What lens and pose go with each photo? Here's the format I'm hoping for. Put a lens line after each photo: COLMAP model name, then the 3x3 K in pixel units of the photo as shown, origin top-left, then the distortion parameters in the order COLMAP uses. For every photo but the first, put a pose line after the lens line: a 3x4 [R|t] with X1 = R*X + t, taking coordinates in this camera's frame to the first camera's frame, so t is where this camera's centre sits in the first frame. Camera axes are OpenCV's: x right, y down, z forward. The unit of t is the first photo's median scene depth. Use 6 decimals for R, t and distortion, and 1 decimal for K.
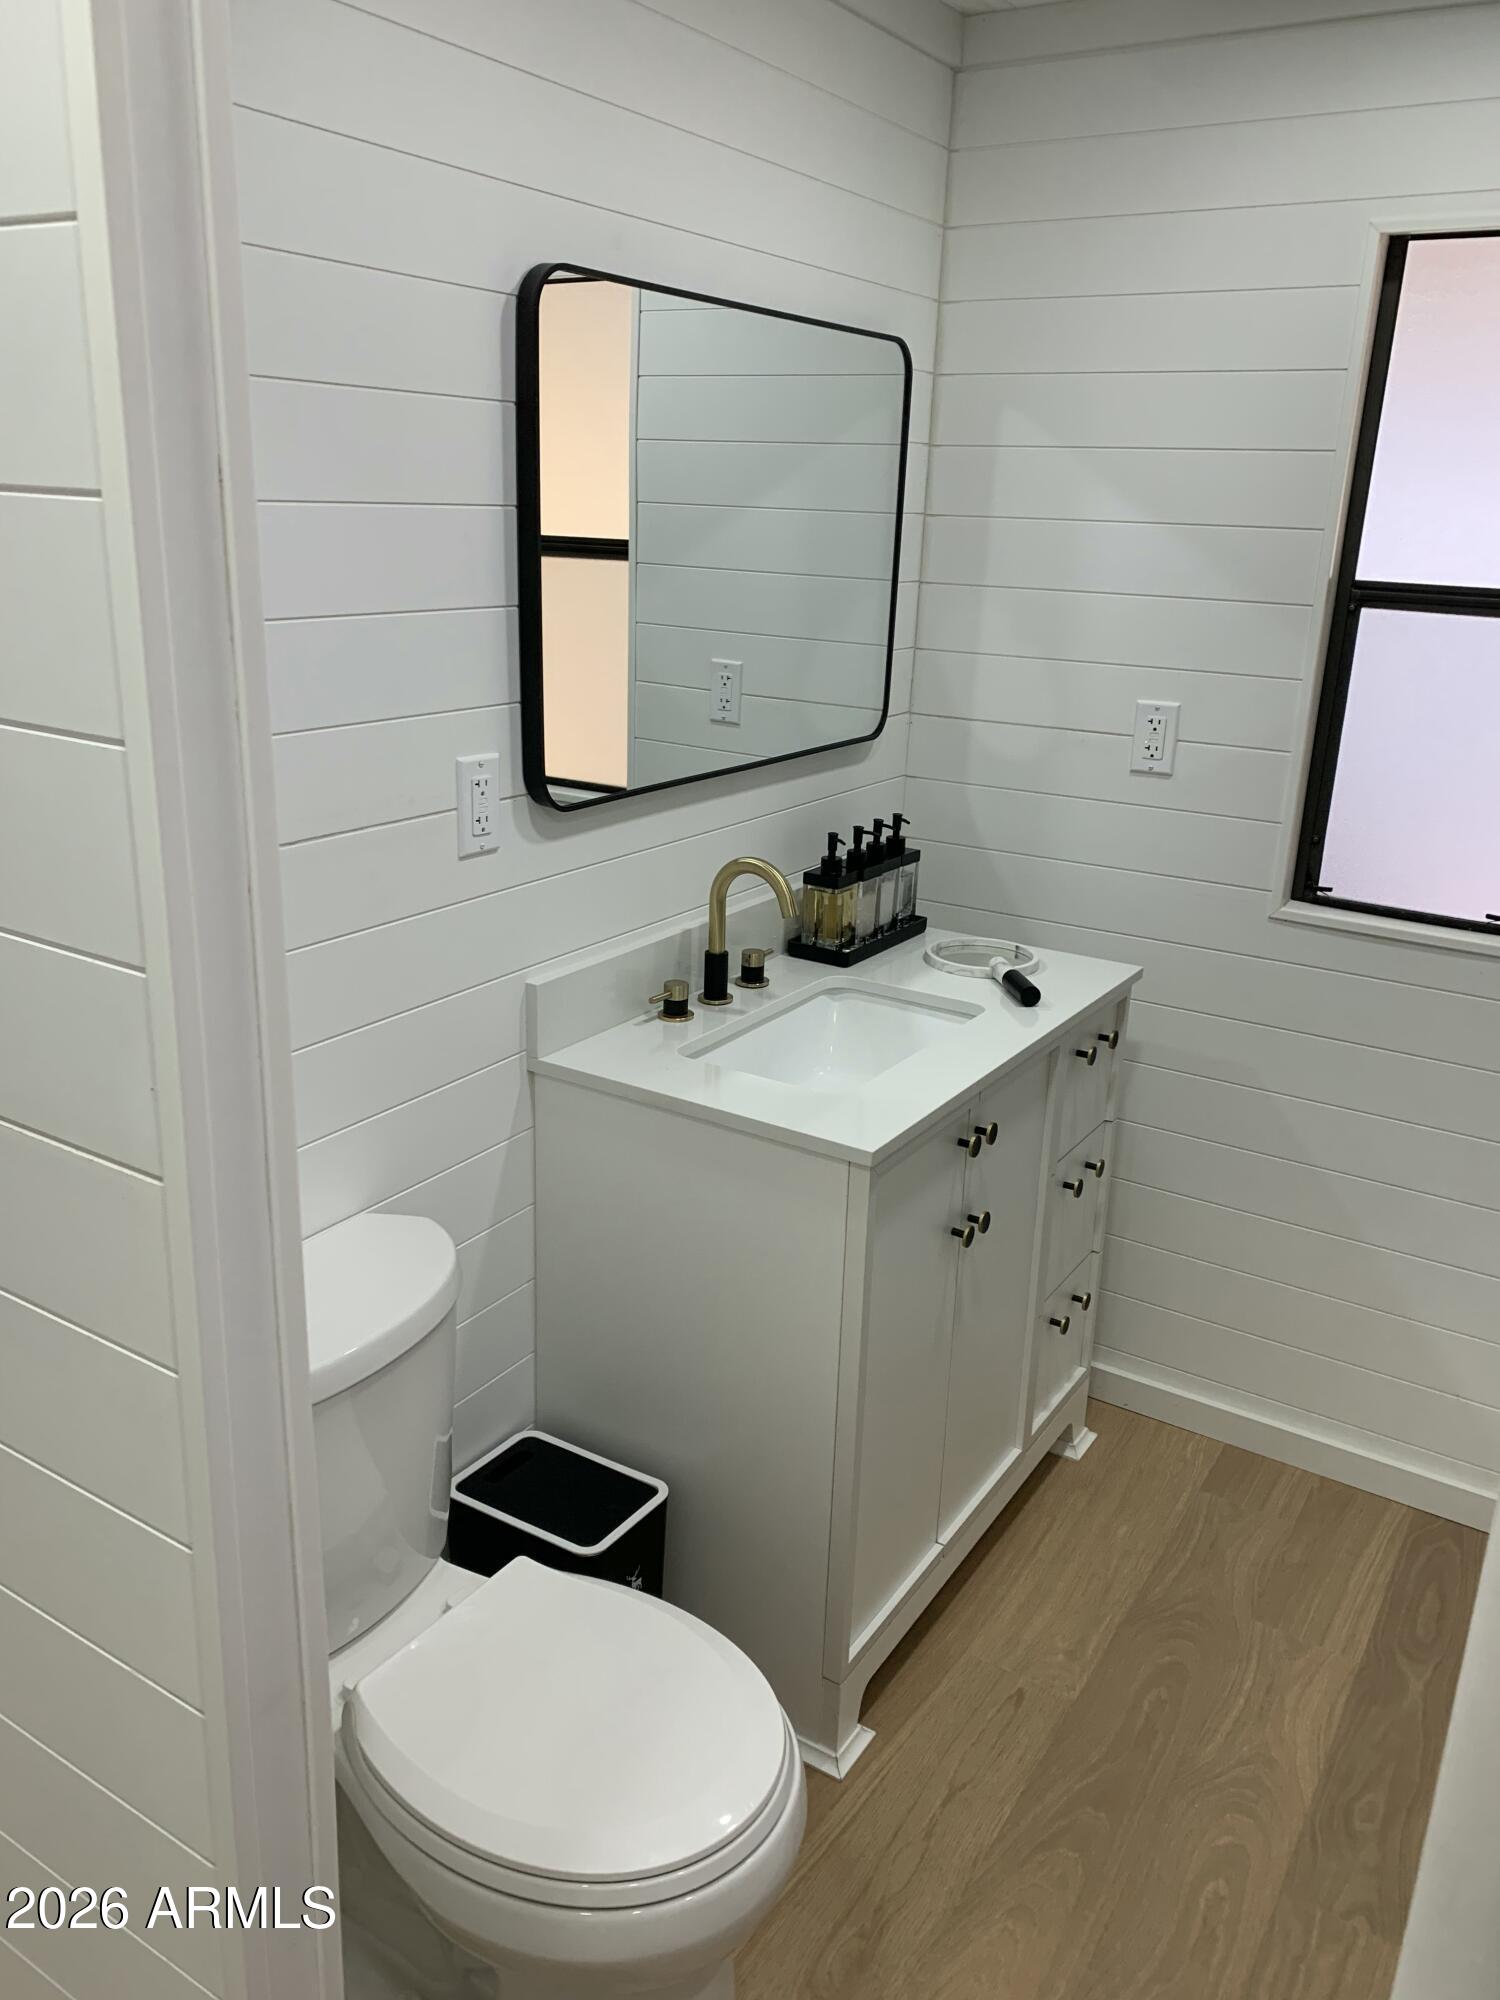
lens RADIAL K [[1535.4, 0, 750.0], [0, 1535.4, 1000.0], [0, 0, 1]] dist [0.007755, -0.006944]
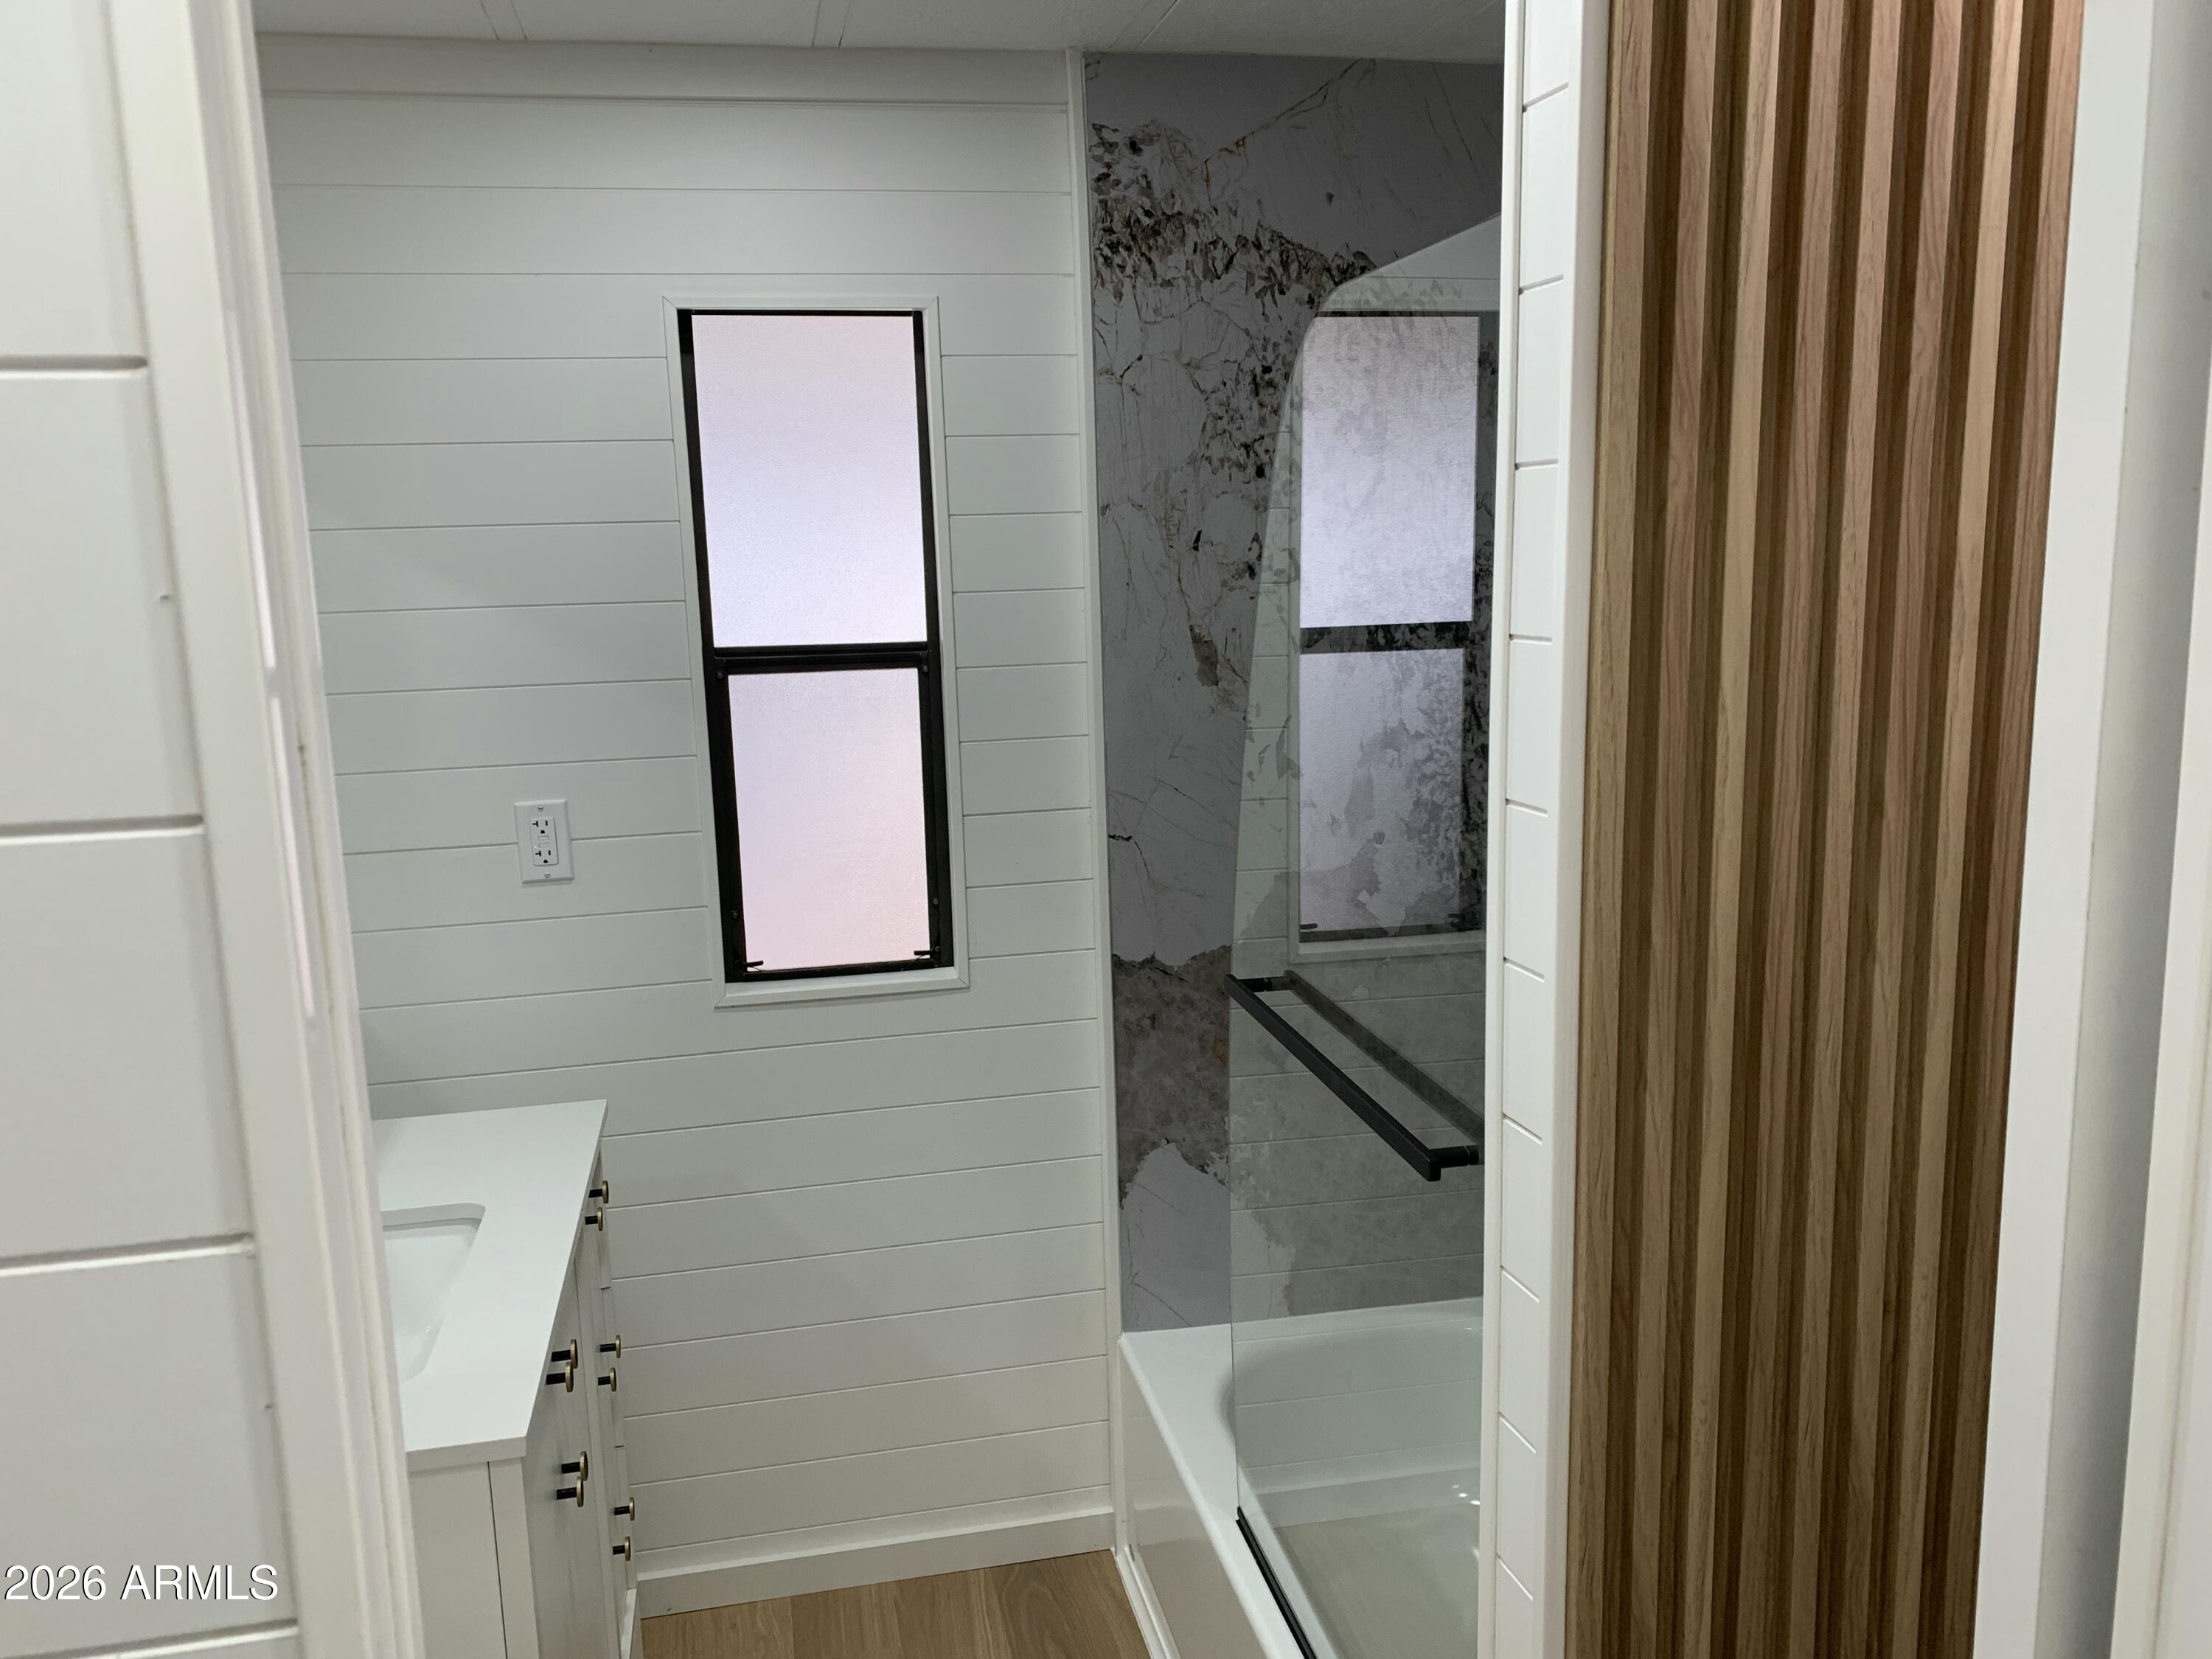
lens RADIAL K [[1670.9, 0, 1106.5], [0, 1670.9, 868.4], [0, 0, 1]] dist [0.056917, -0.001175]
pose [[0.728945, -0.179975, 0.660491, -0.141673], [0.272262, 0.961453, -0.038498, -0.030897], [-0.628102, 0.207889, 0.749847, 0.078434]]
